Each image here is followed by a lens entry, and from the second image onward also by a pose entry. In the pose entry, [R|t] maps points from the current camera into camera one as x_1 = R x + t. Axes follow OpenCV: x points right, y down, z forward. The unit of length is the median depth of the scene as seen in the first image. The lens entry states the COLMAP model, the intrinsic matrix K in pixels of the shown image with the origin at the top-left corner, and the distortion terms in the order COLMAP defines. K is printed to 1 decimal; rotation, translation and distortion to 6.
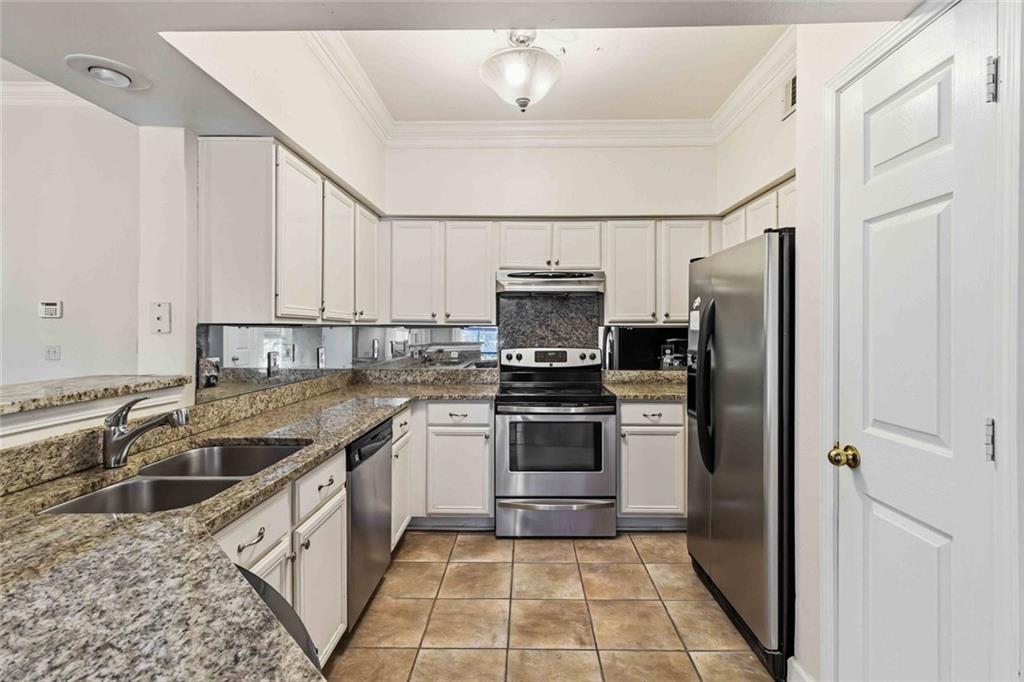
lens RADIAL K [[478.8, 0, 519.1], [0, 478.8, 327.6], [0, 0, 1]] dist [0.001118, 0.000186]
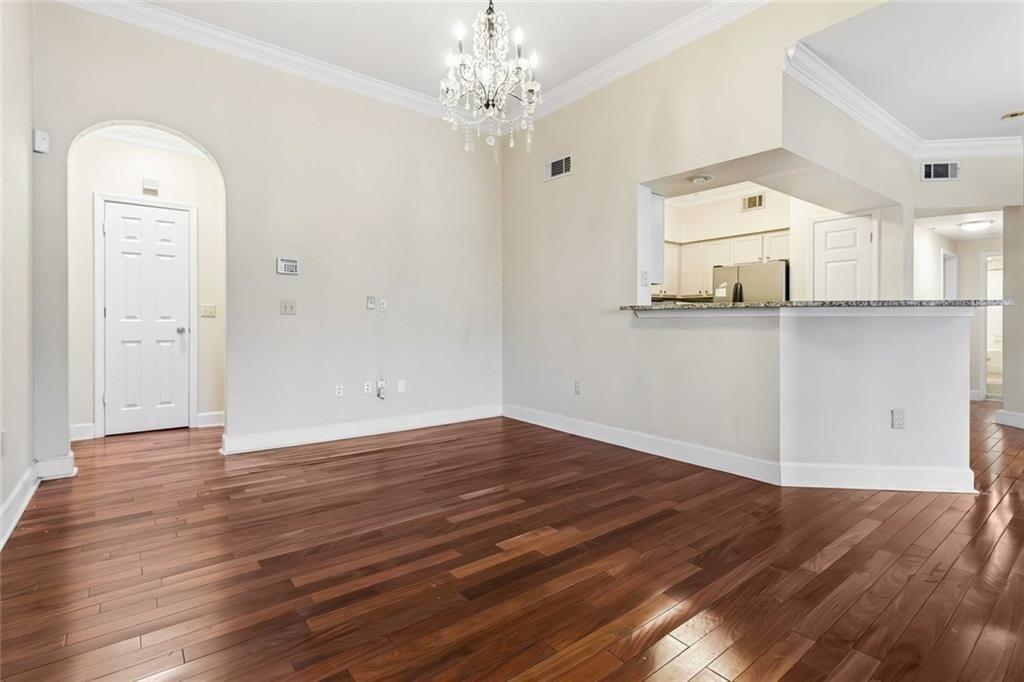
lens RADIAL K [[490.9, 0, 515.5], [0, 490.9, 328.6], [0, 0, 1]] dist [-0.001839, -0.000557]
pose [[0.777325, -0.009197, 0.629032, -1.611192], [-0.000601, 0.999882, 0.015362, 0.104572], [-0.629099, -0.012320, 0.777228, -0.192974]]
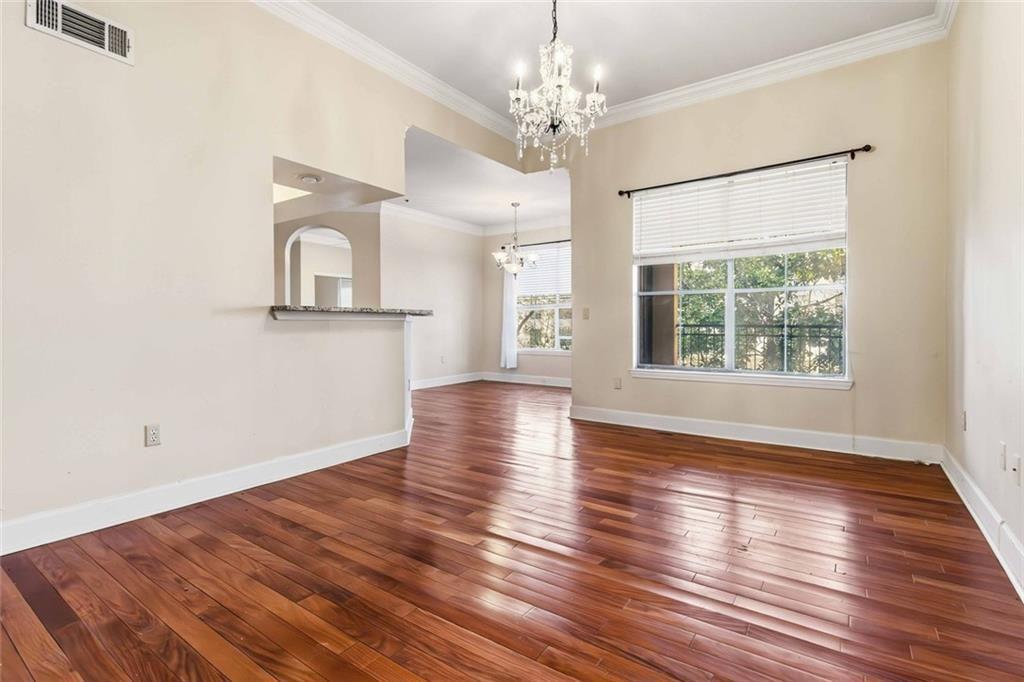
lens RADIAL K [[478.8, 0, 519.1], [0, 478.8, 327.6], [0, 0, 1]] dist [0.001118, 0.000186]
pose [[-0.829124, -0.003820, 0.559051, -1.565607], [-0.002142, 0.999991, 0.003656, 0.108815], [-0.559060, 0.001834, -0.829125, 1.213619]]
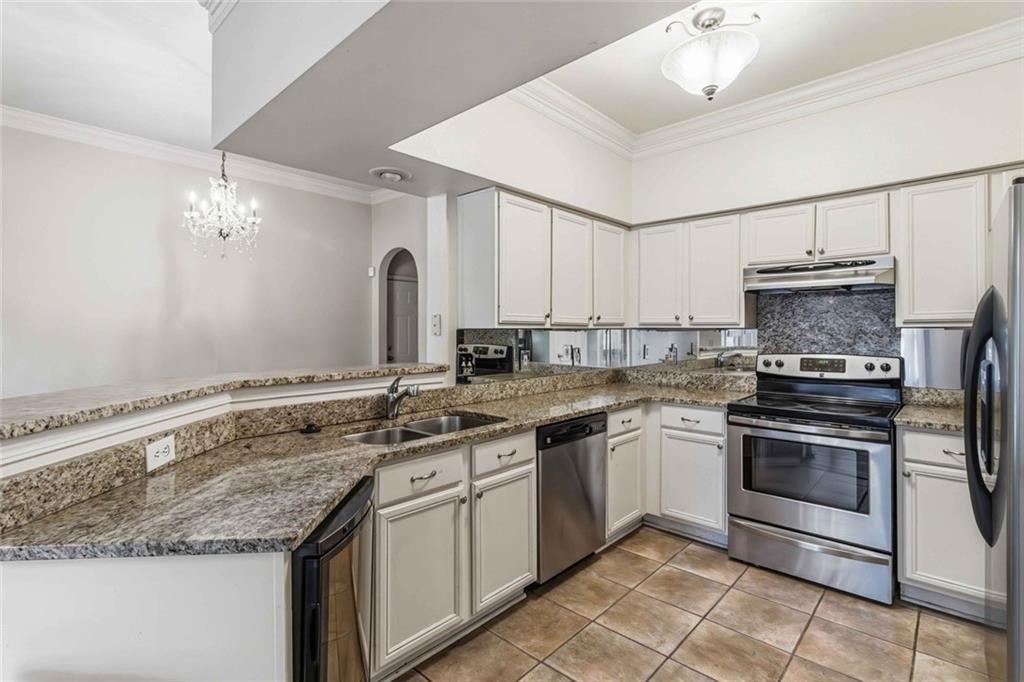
lens RADIAL K [[480.6, 0, 518.4], [0, 480.6, 329.3], [0, 0, 1]] dist [0.004314, 0.000489]
pose [[0.749410, -0.004571, -0.662090, 0.270494], [0.004065, 0.999989, -0.002302, -0.001814], [0.662093, -0.000966, 0.749421, 0.036702]]
